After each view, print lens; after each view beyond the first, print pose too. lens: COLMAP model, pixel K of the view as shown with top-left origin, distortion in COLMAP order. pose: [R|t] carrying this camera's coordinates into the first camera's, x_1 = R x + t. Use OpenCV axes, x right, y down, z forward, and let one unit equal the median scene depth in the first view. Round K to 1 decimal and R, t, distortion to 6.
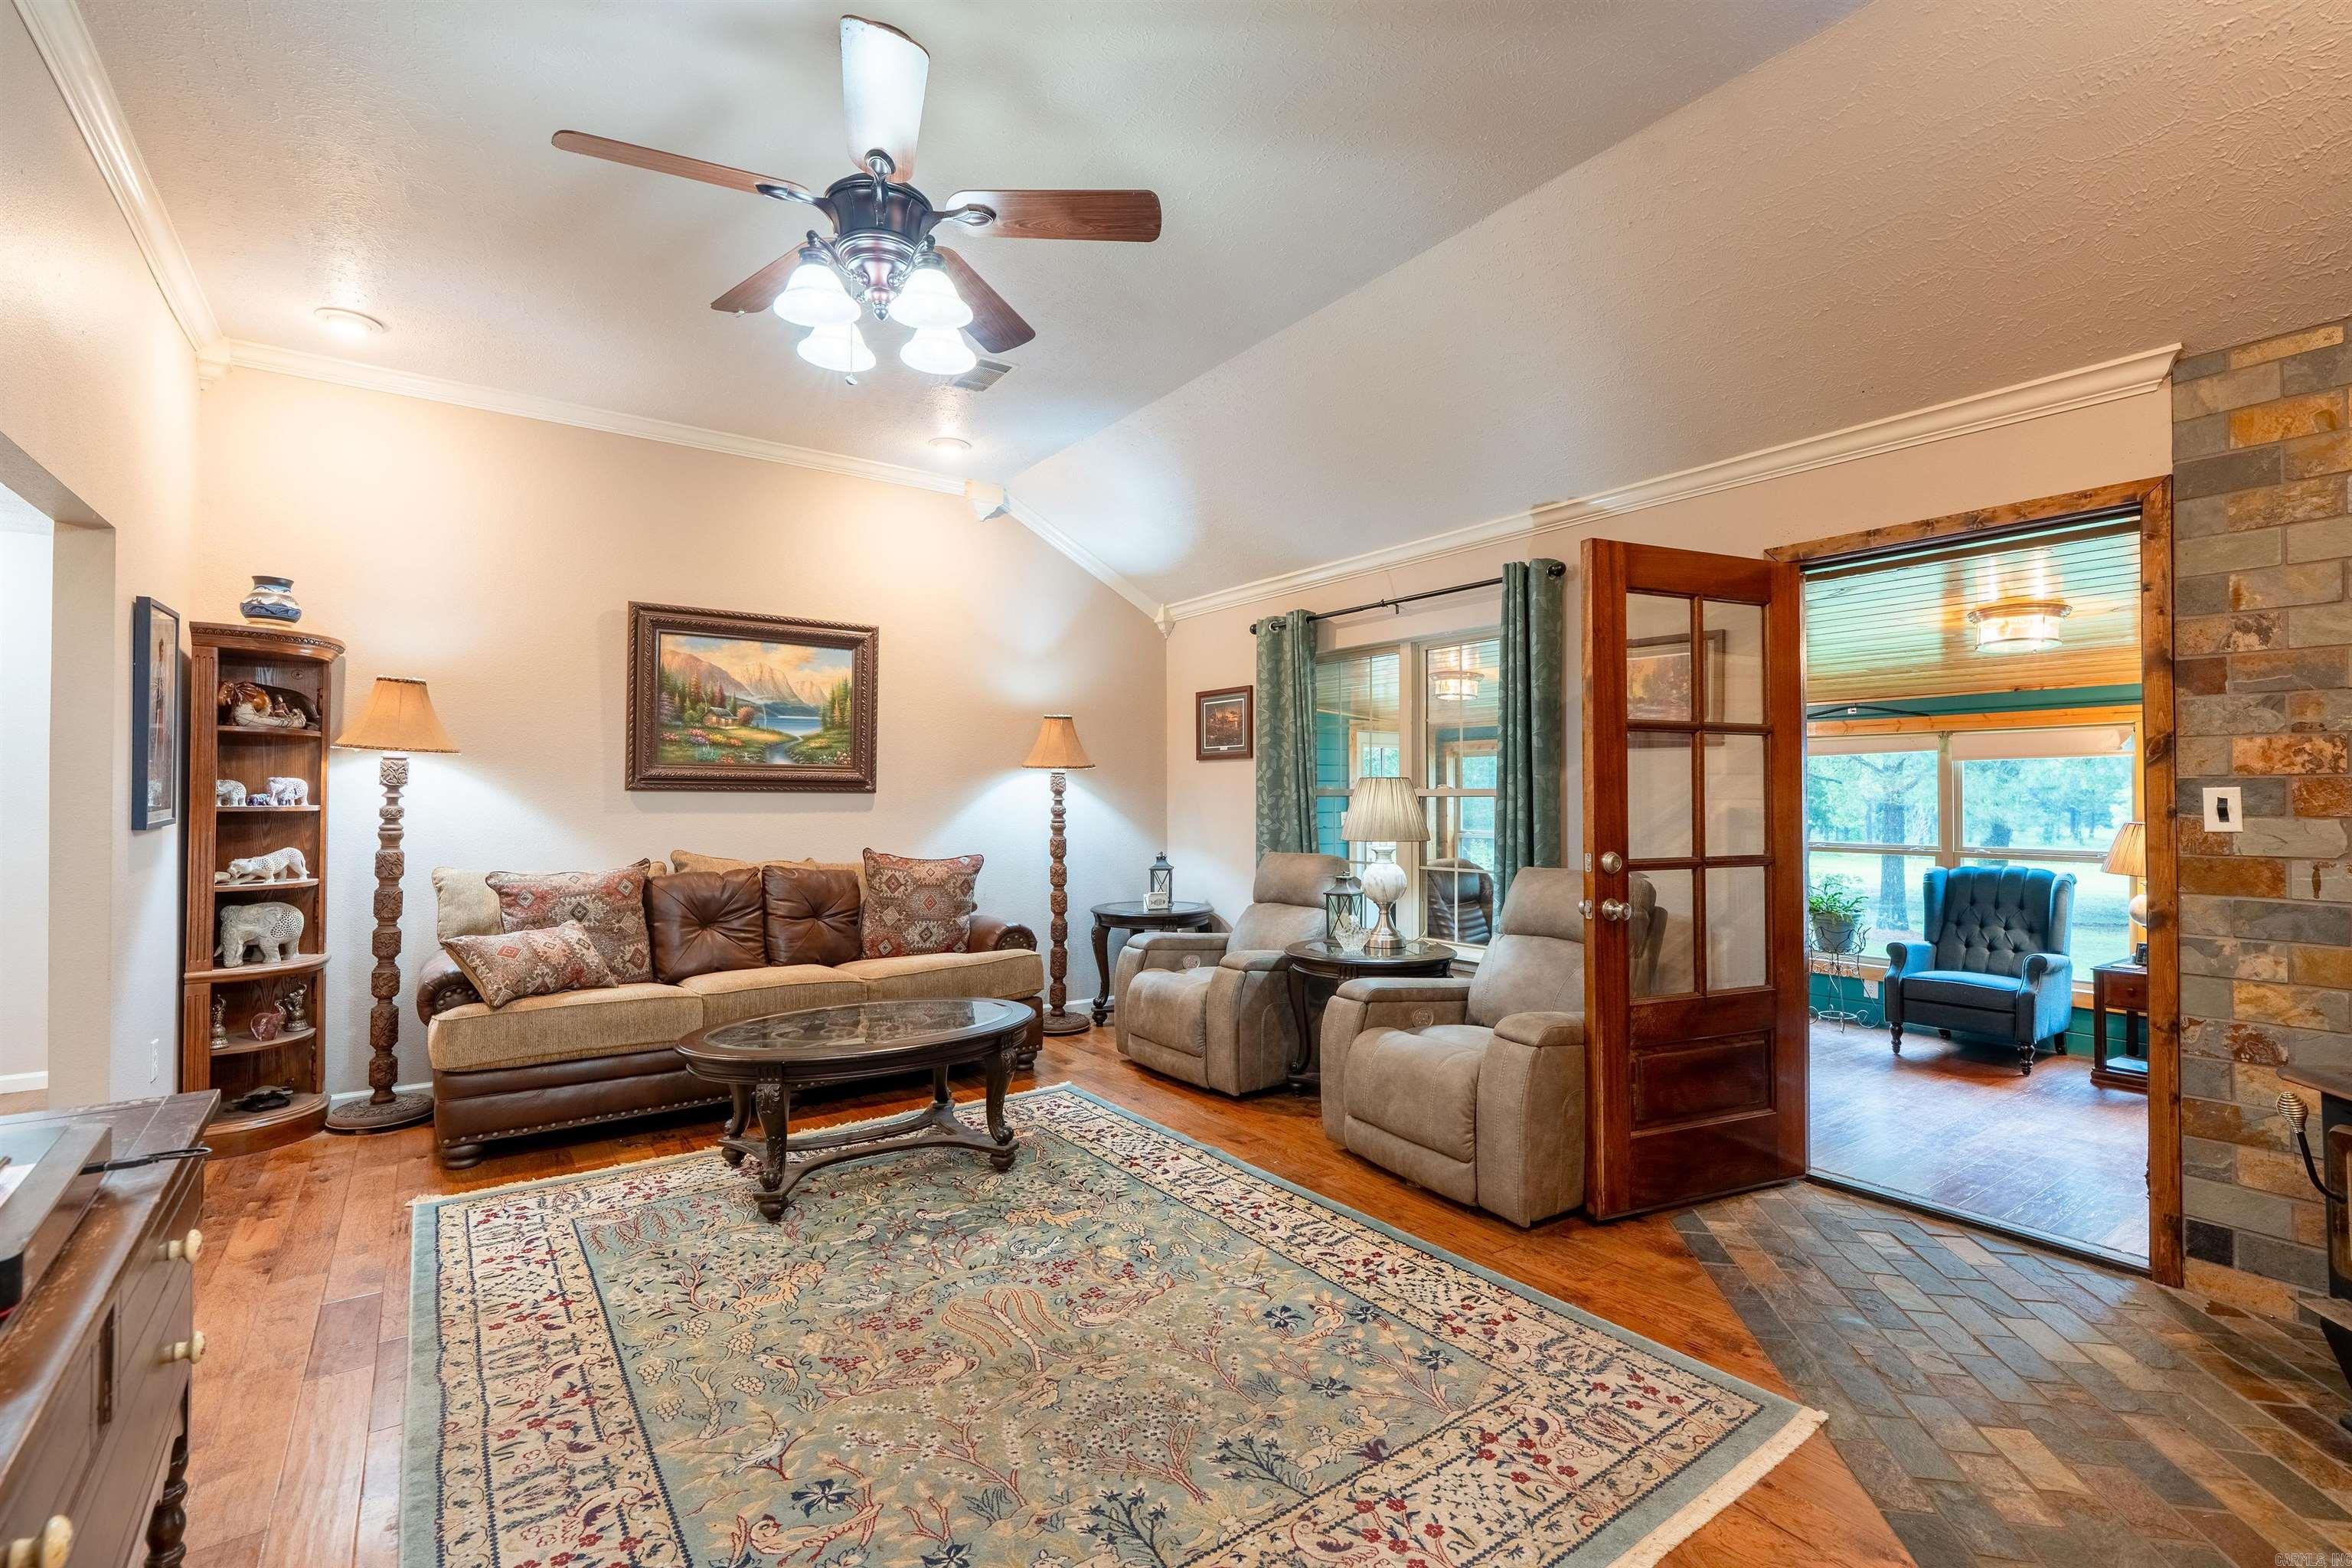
lens RADIAL K [[1053.9, 0, 1174.5], [0, 1053.9, 781.9], [0, 0, 1]] dist [-0.008595, 0.003876]
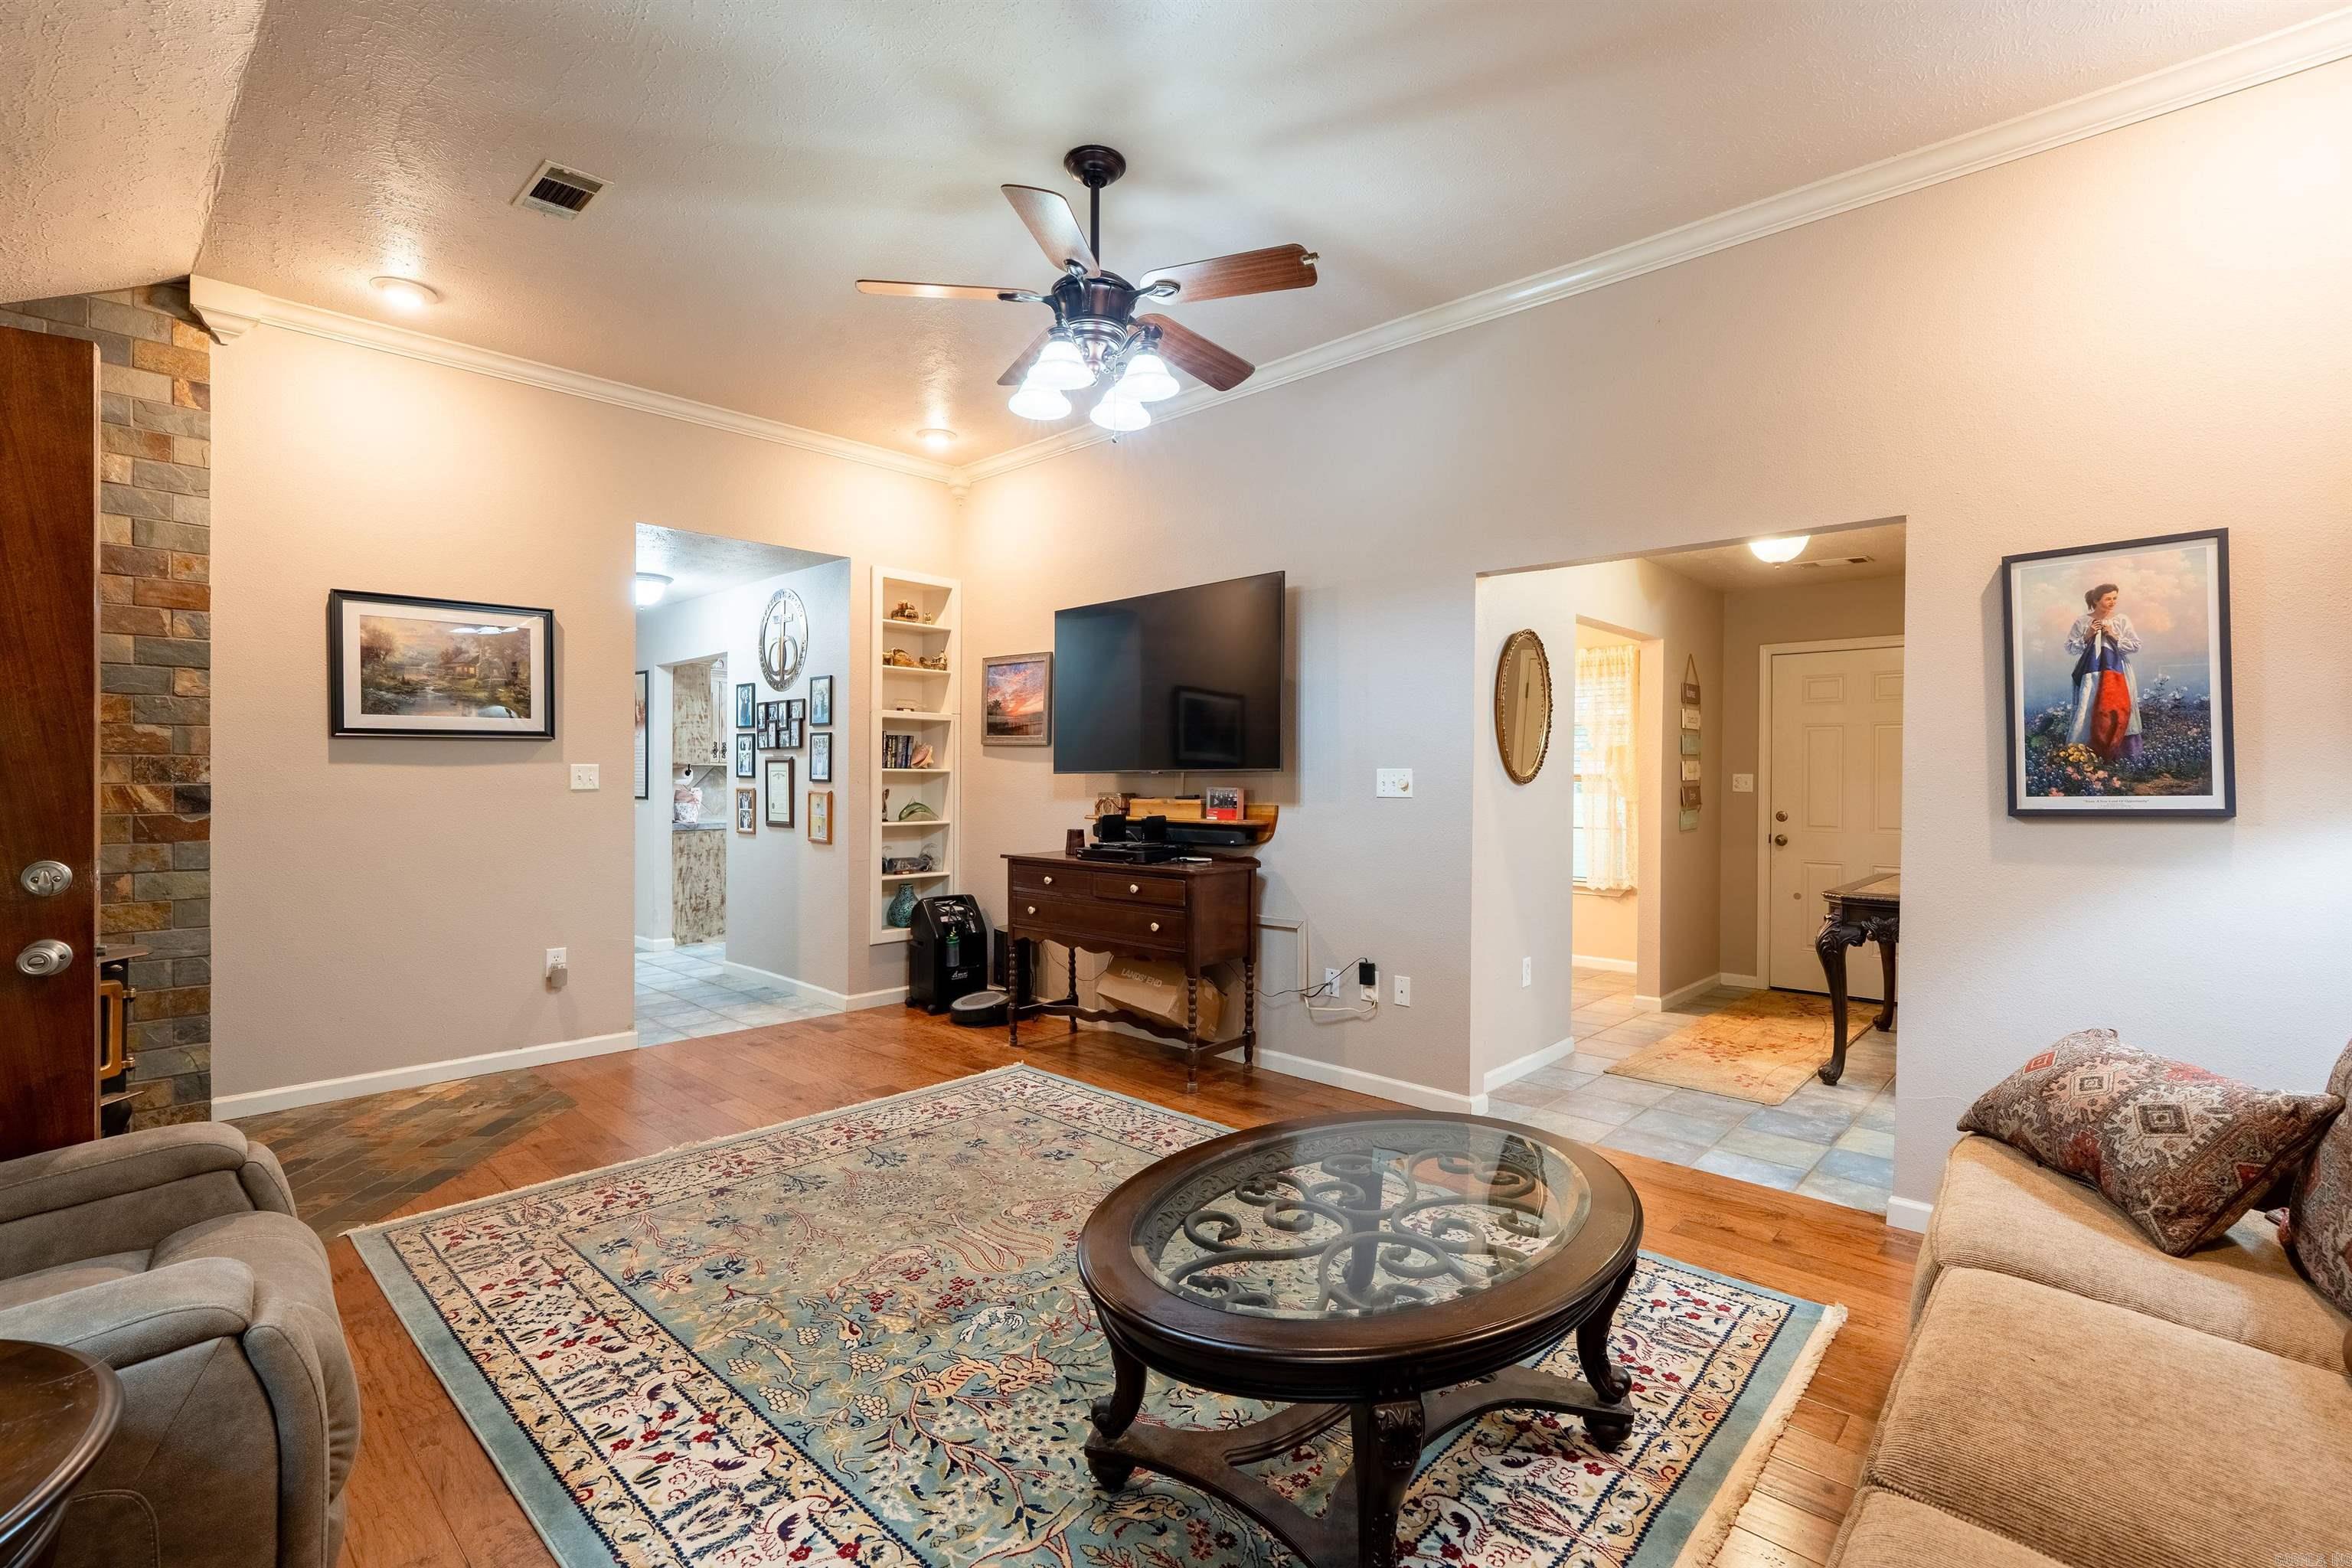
lens RADIAL K [[1053.9, 0, 1172.5], [0, 1053.9, 772.7], [0, 0, 1]] dist [-0.008595, 0.003876]
pose [[-0.979498, -0.005903, -0.201370, -0.106155], [-0.002660, 0.999862, -0.016373, 0.027755], [0.201439, -0.015502, -0.979378, 1.907351]]
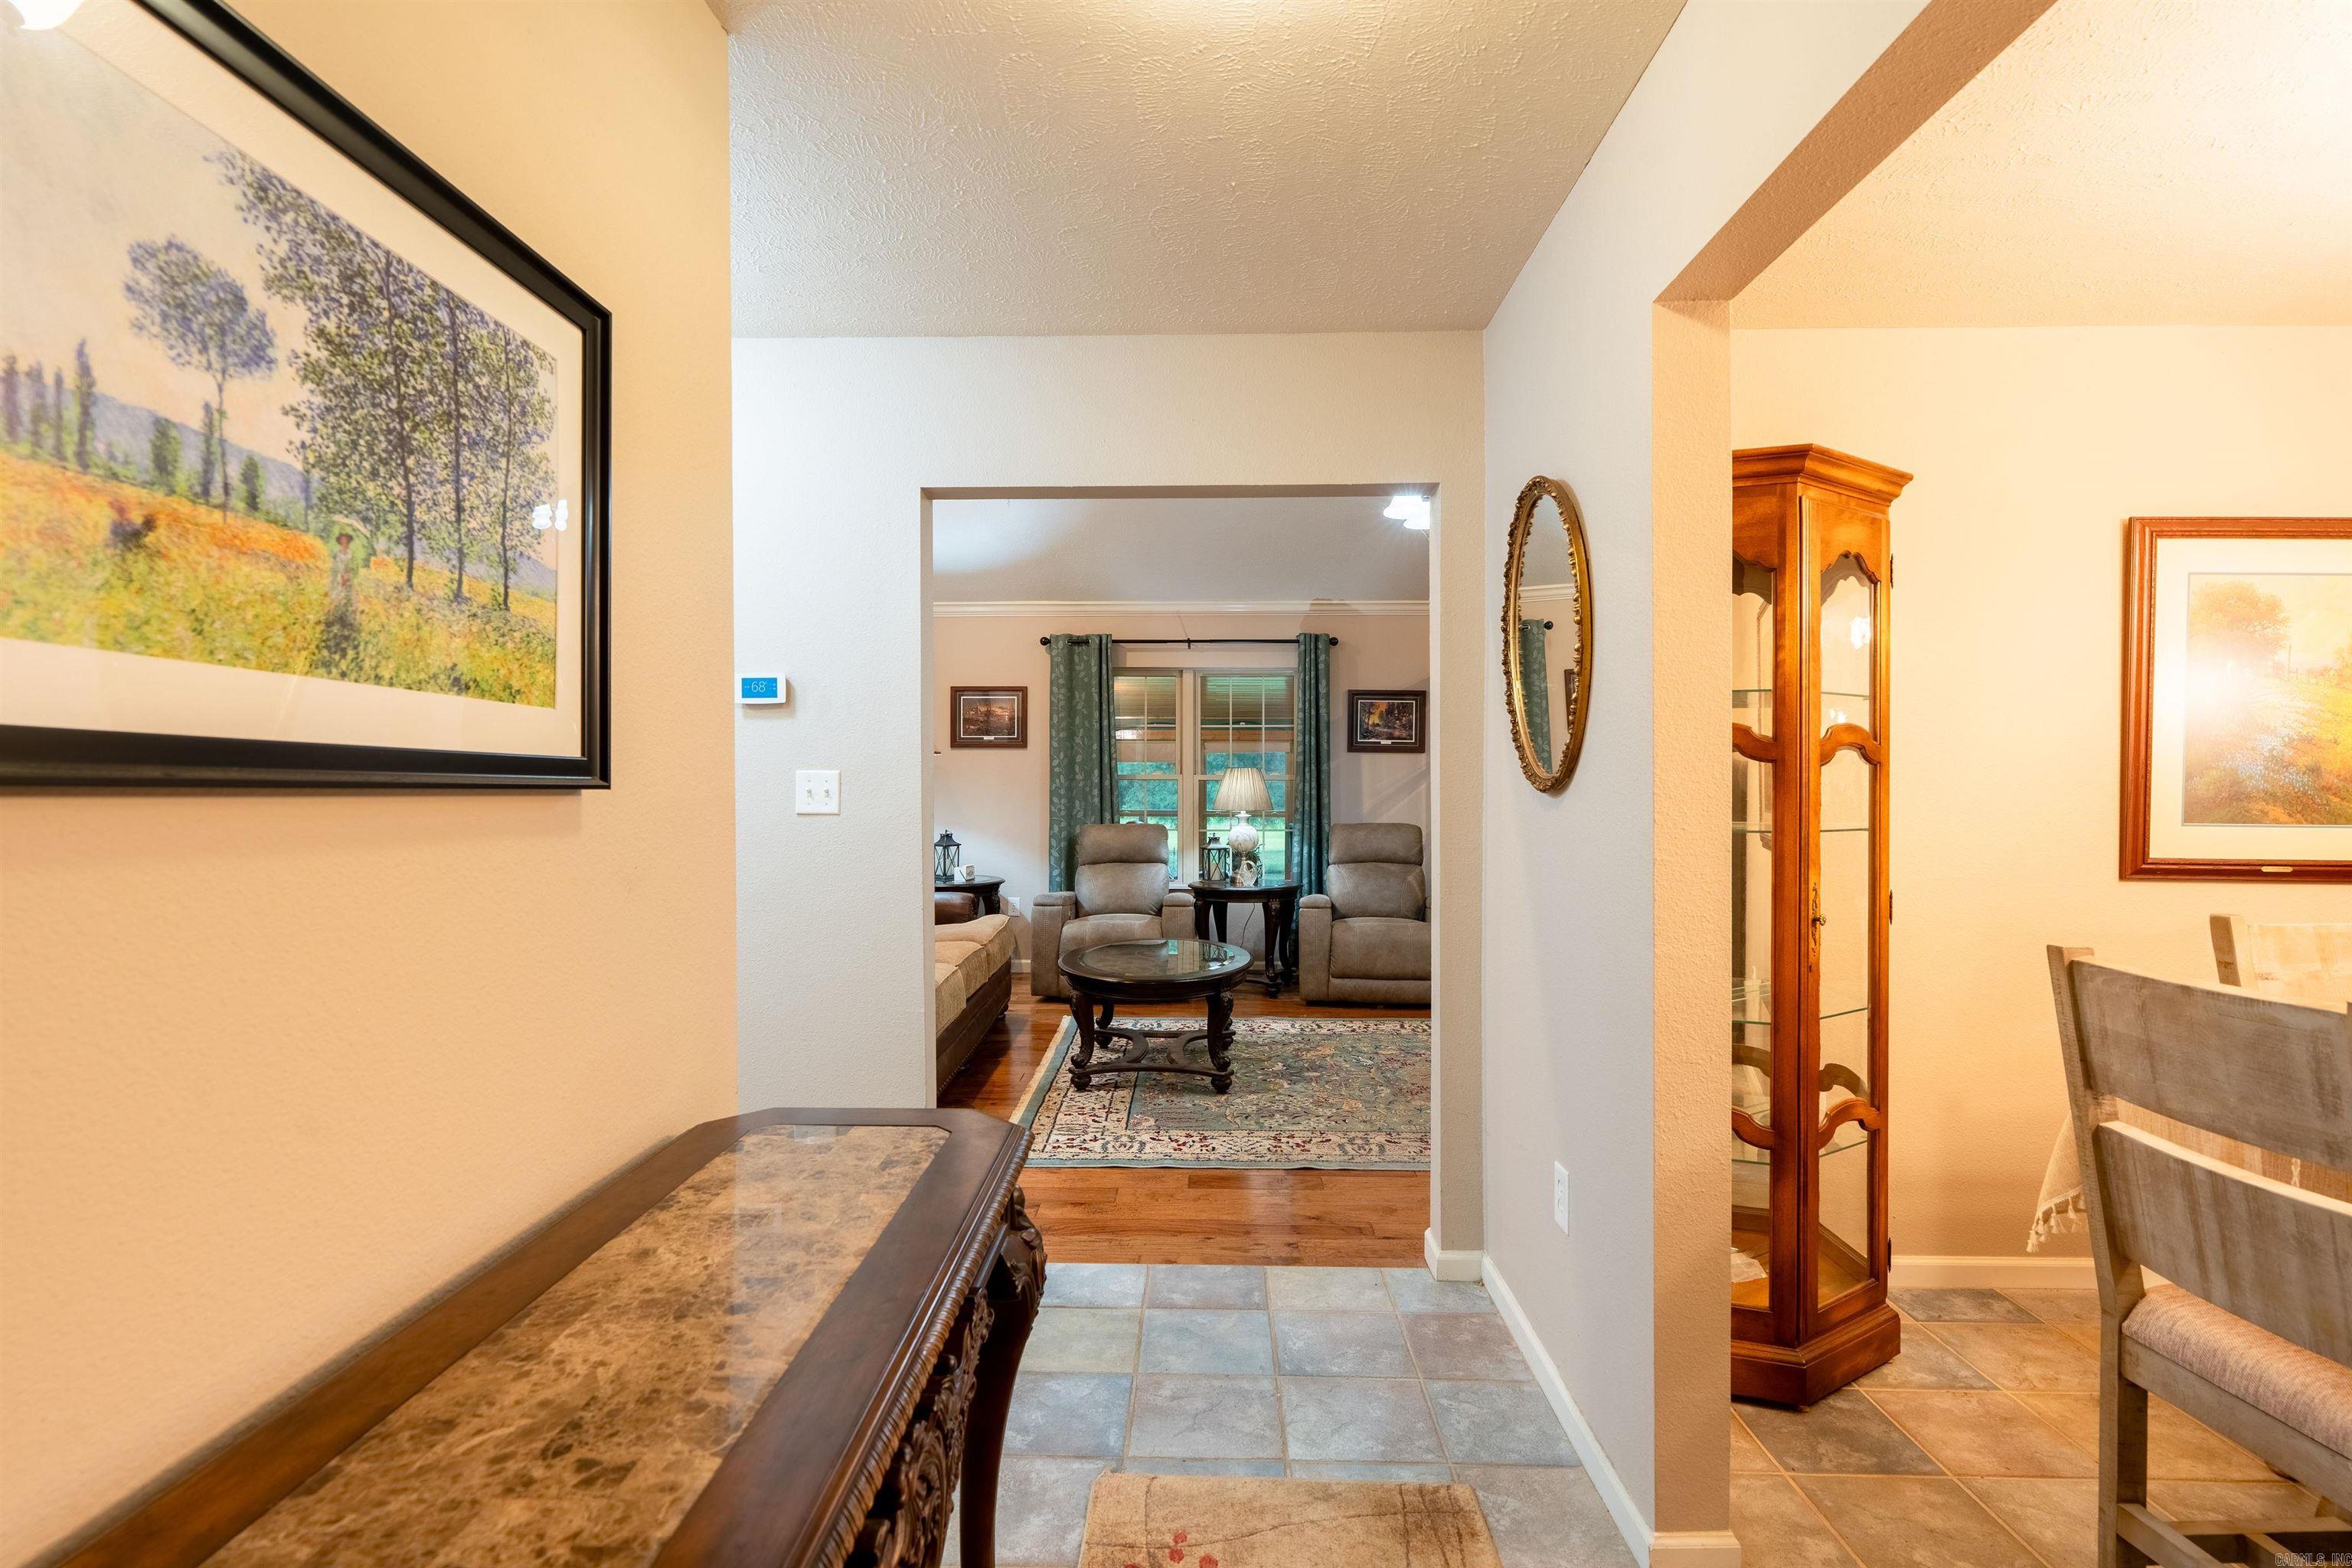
lens RADIAL K [[1146.6, 0, 1175.1], [0, 1146.6, 780.7], [0, 0, 1]] dist [0.000076, 0.000033]
pose [[0.597653, -0.002336, 0.801751, -1.780658], [-0.012840, 0.999840, 0.012485, -0.007409], [-0.801652, -0.017756, 0.597528, 0.185854]]
